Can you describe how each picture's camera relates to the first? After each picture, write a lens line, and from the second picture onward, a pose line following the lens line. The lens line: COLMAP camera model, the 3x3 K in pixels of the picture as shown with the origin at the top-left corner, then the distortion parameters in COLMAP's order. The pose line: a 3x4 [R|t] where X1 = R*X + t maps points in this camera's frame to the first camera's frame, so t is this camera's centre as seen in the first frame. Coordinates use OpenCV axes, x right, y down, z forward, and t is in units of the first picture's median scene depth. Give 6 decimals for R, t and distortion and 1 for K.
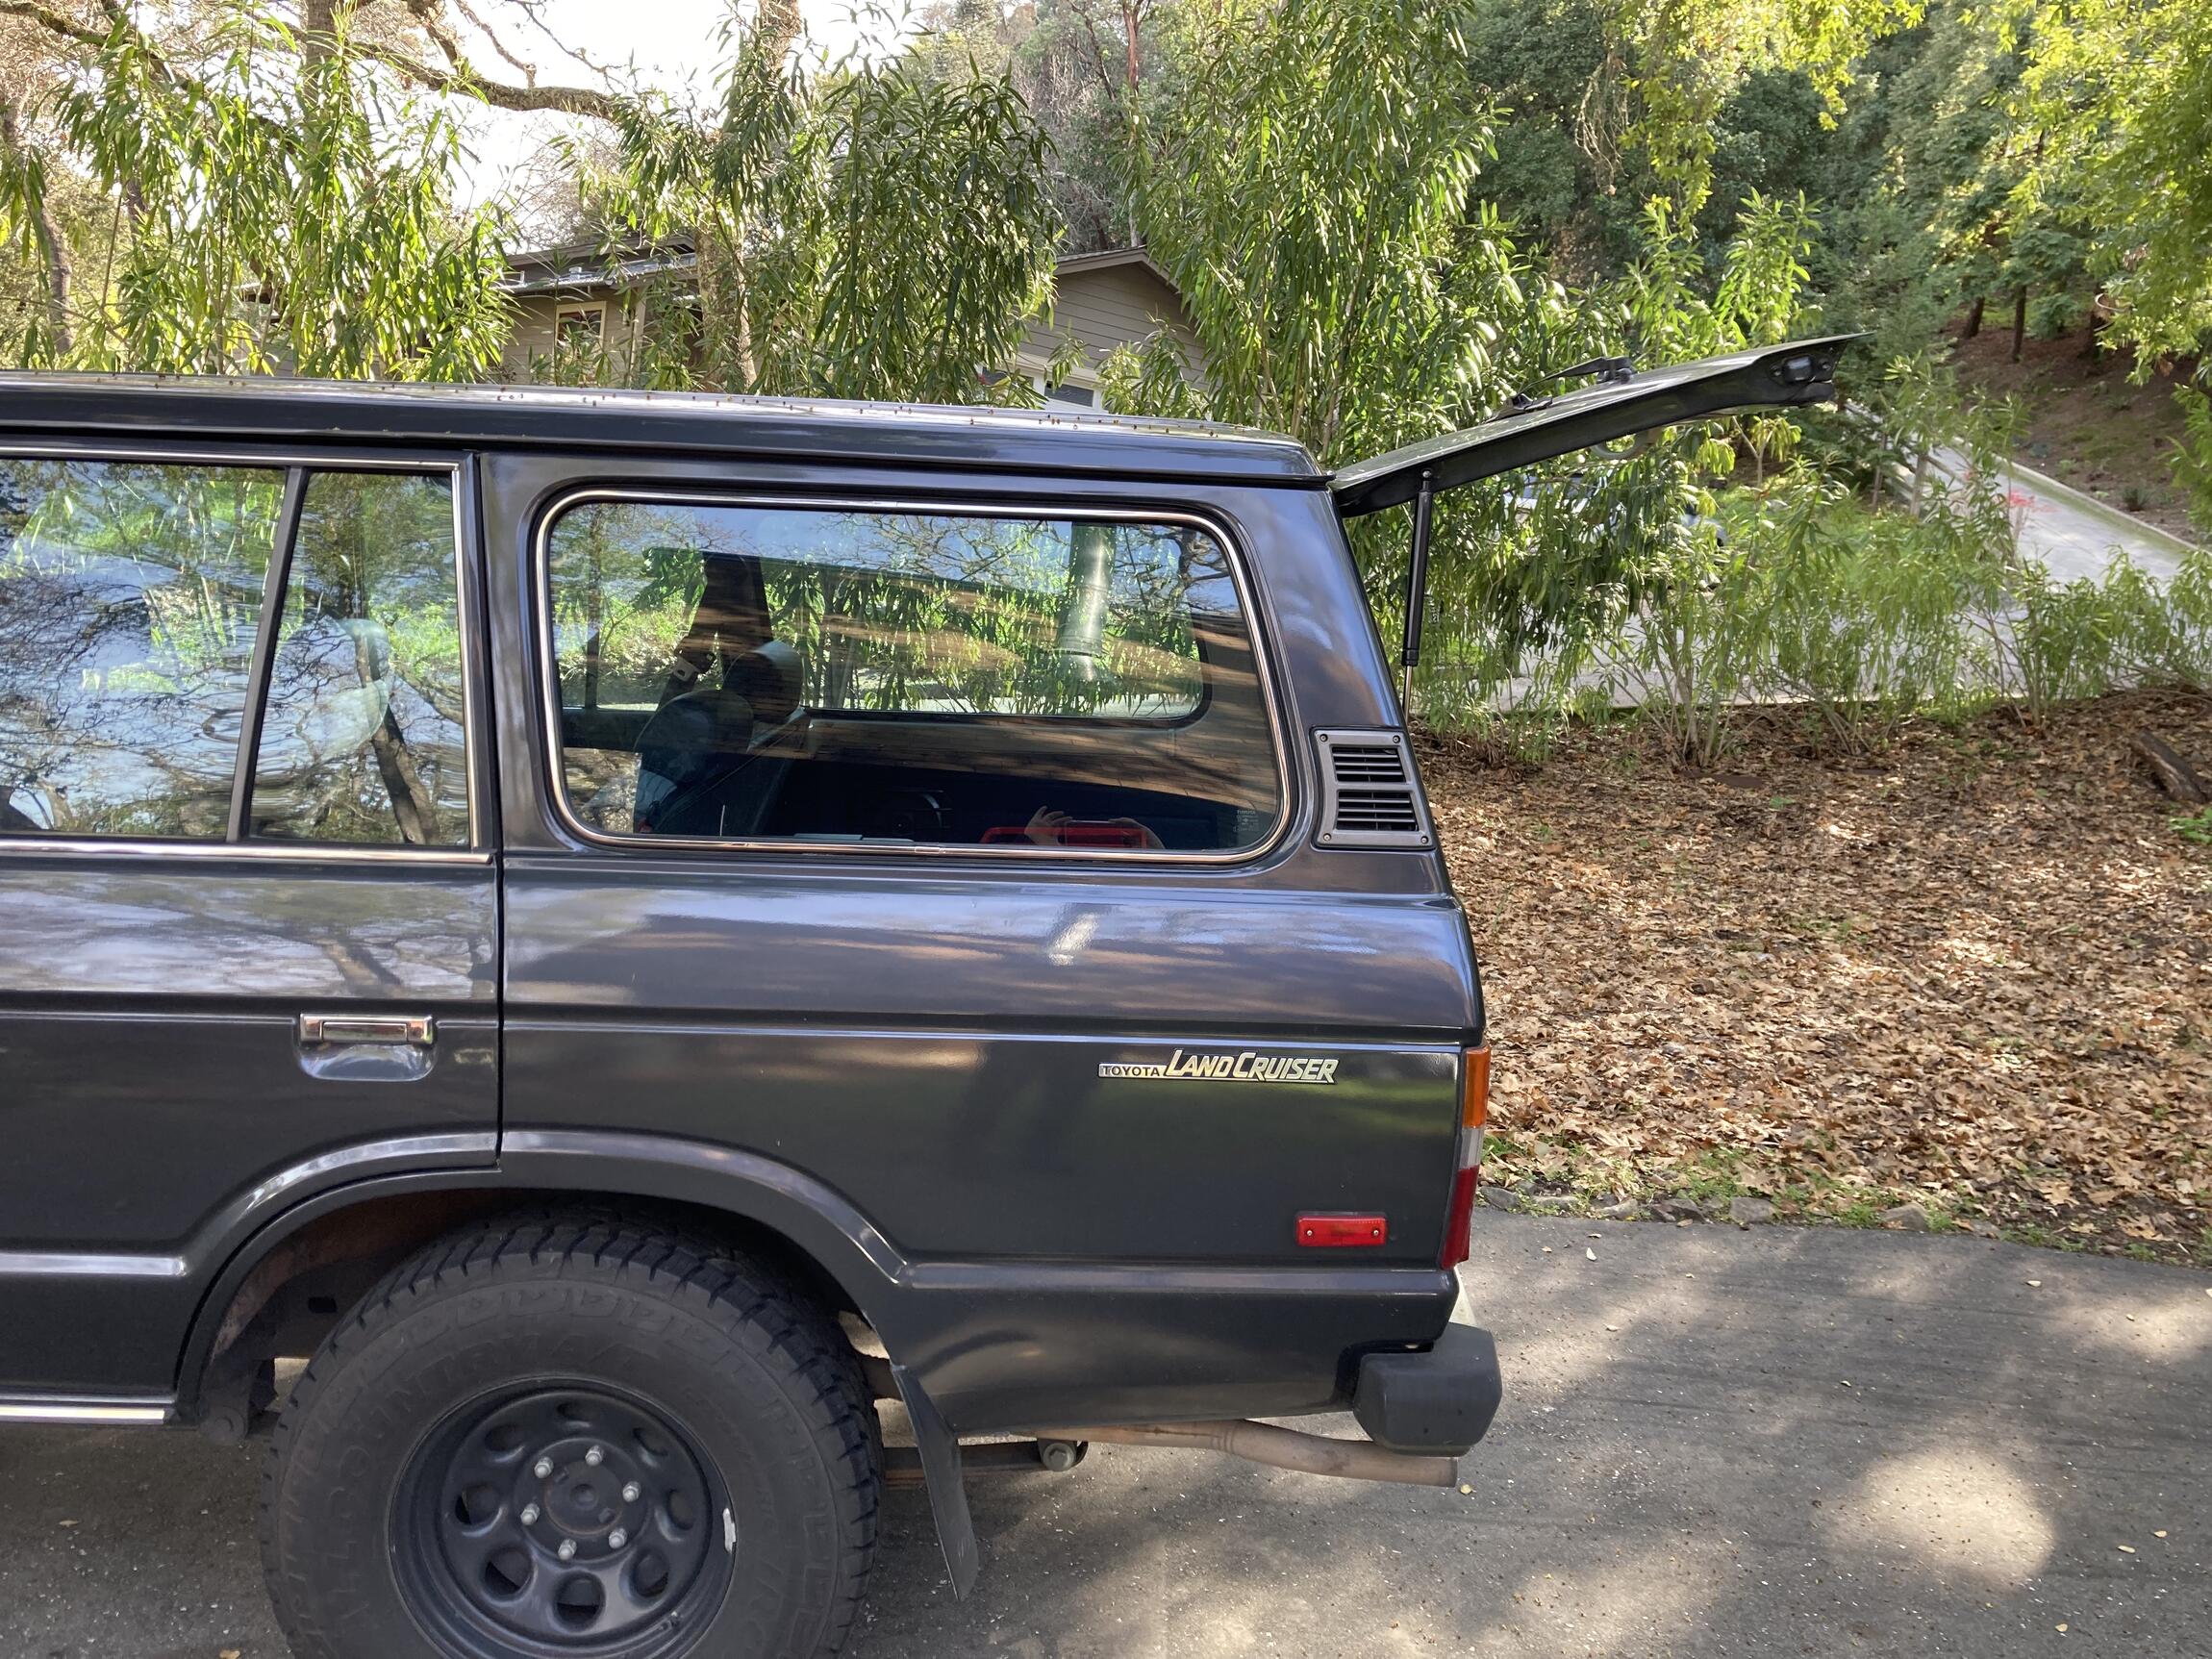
lens RADIAL K [[1897.6, 0, 1105.3], [0, 1897.6, 749.3], [0, 0, 1]] dist [0.003929, 0.011200]
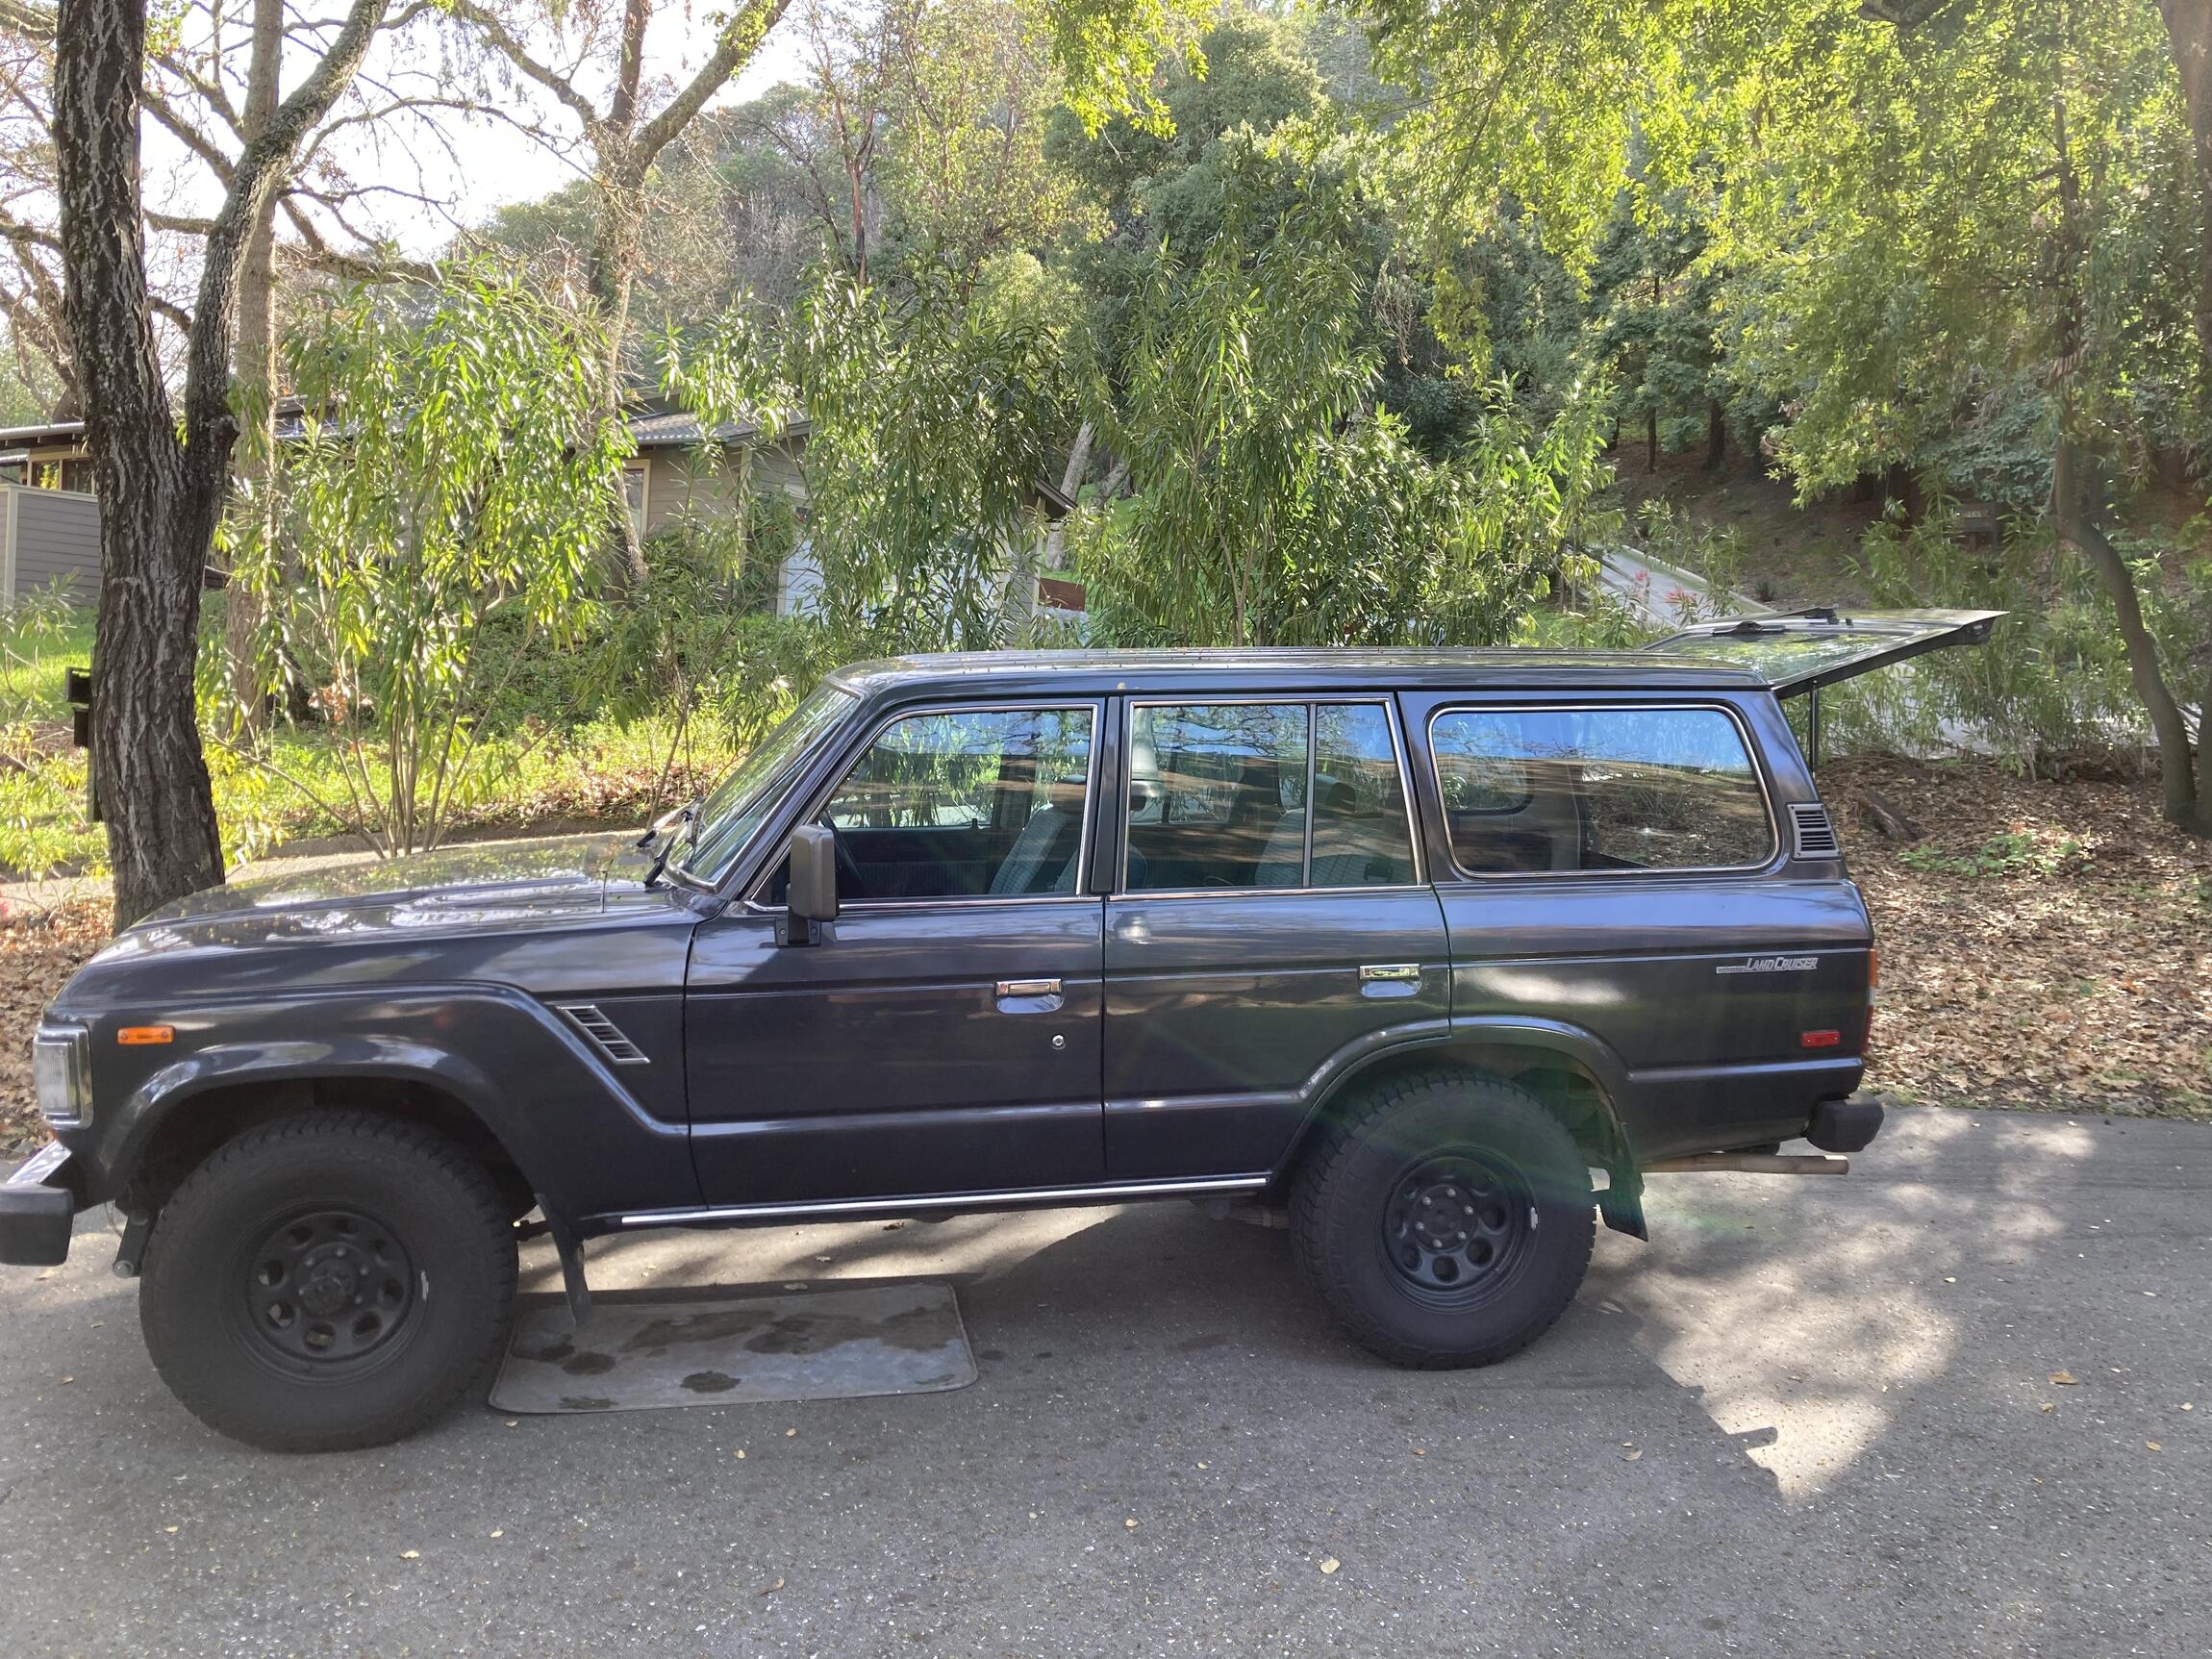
lens RADIAL K [[1897.6, 0, 1105.3], [0, 1897.6, 749.3], [0, 0, 1]] dist [0.003929, 0.011200]
pose [[0.982457, -0.046838, 0.180514, -0.475941], [0.056447, 0.997229, -0.048465, -0.006276], [-0.177744, 0.057804, 0.982378, -0.447730]]
